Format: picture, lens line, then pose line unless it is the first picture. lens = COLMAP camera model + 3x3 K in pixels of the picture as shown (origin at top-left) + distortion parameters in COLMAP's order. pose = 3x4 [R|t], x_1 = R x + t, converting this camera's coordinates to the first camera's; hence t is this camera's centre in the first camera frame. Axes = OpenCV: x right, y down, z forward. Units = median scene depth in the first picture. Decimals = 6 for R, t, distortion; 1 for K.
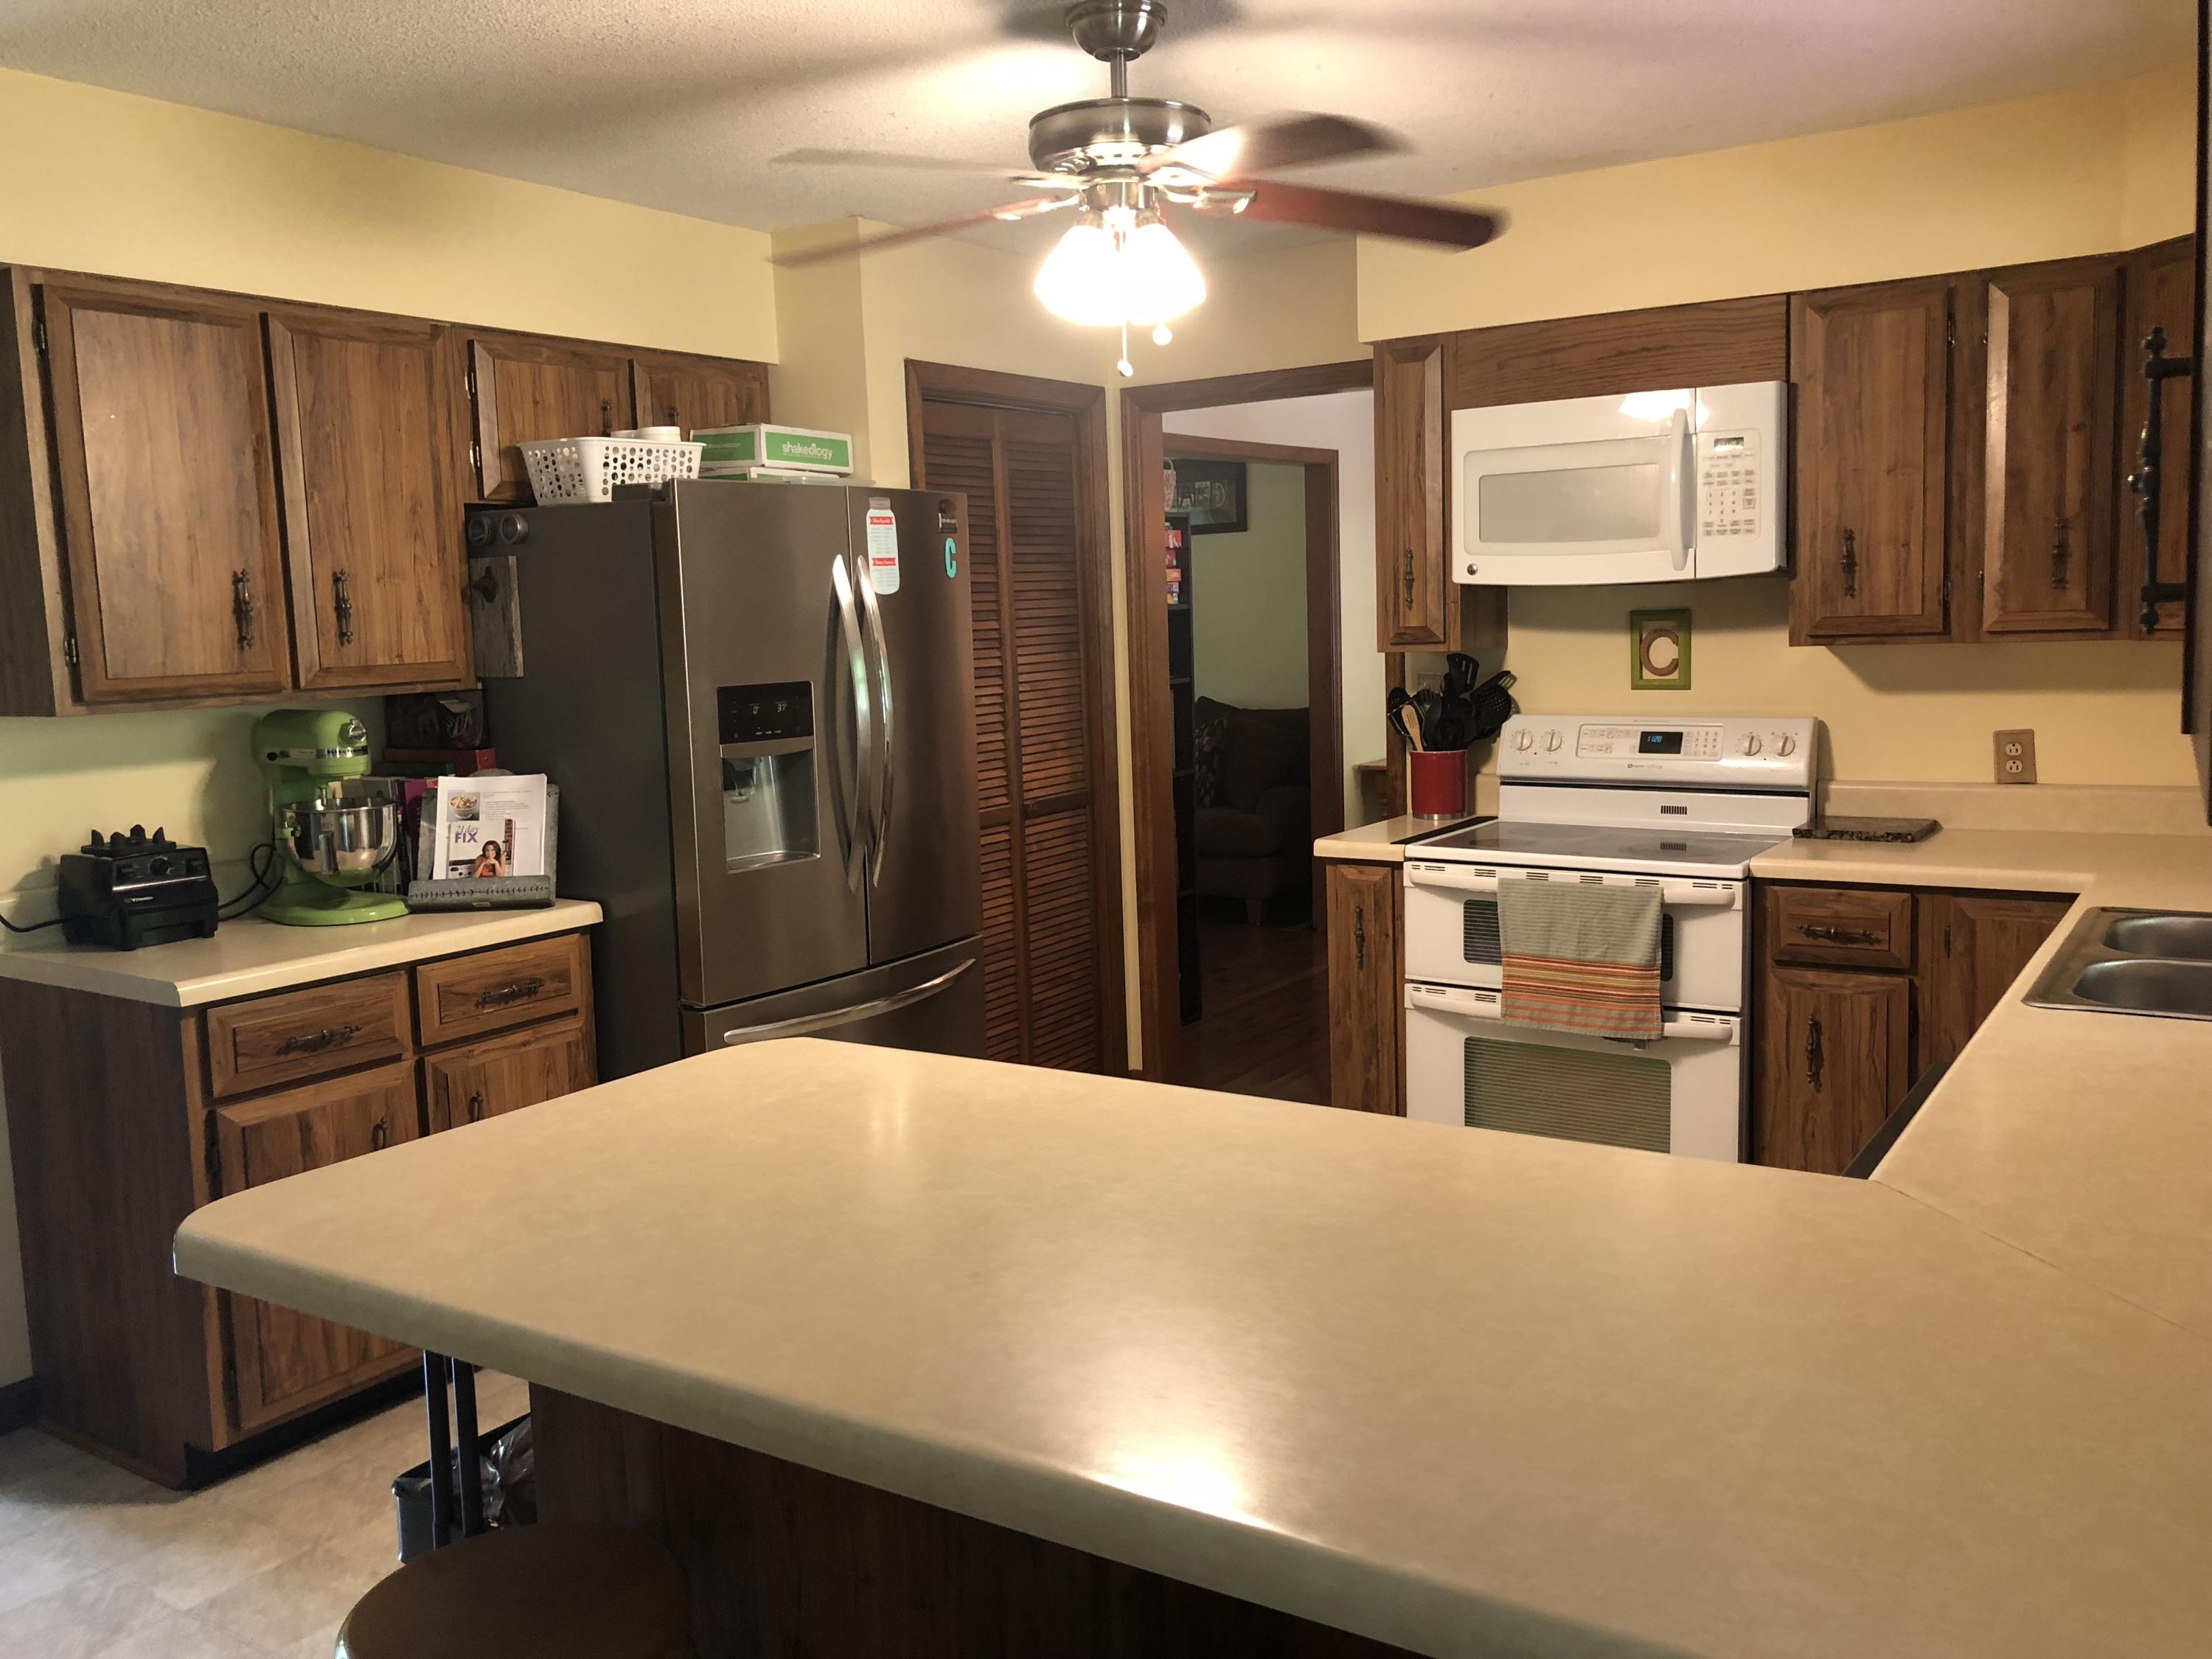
lens RADIAL K [[1823.8, 0, 1098.8], [0, 1823.8, 827.9], [0, 0, 1]] dist [0.012315, 0.002815]
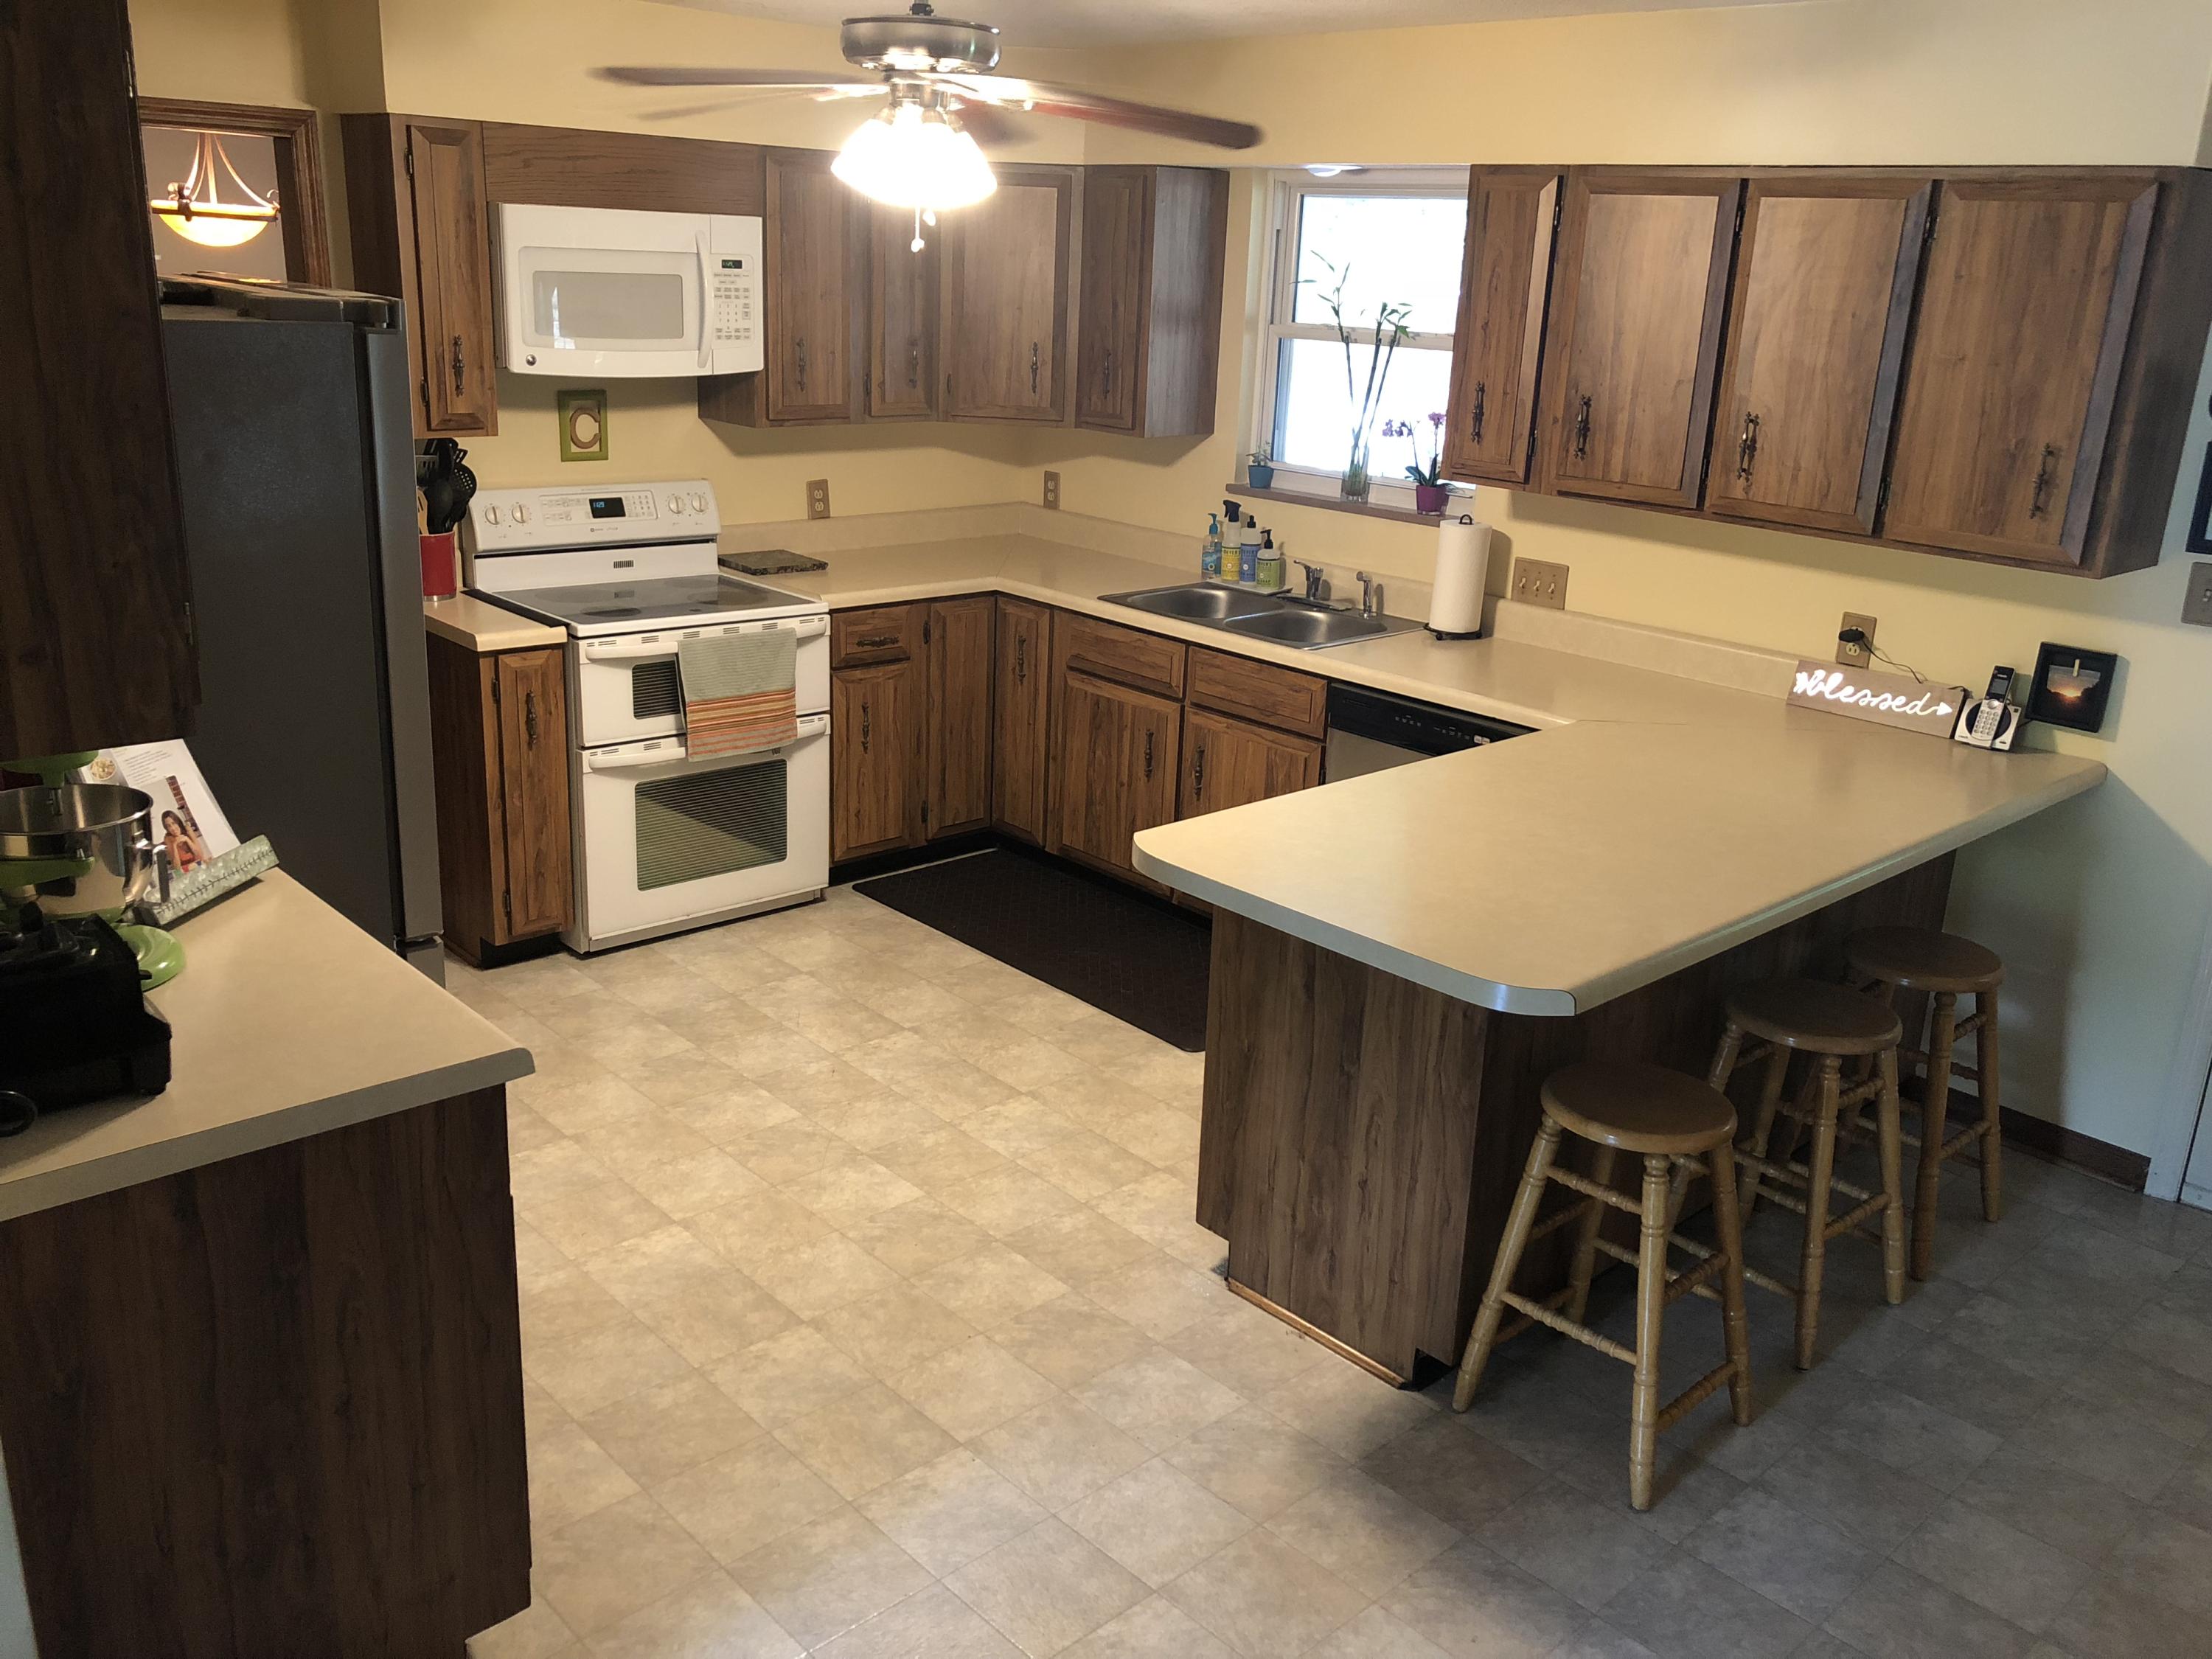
lens RADIAL K [[1823.8, 0, 1098.8], [0, 1823.8, 827.9], [0, 0, 1]] dist [0.012315, 0.002815]
pose [[0.246964, -0.254455, 0.935019, -0.818618], [0.065964, 0.967084, 0.245758, -0.123676], [-0.966777, 0.000984, 0.255620, 0.423926]]
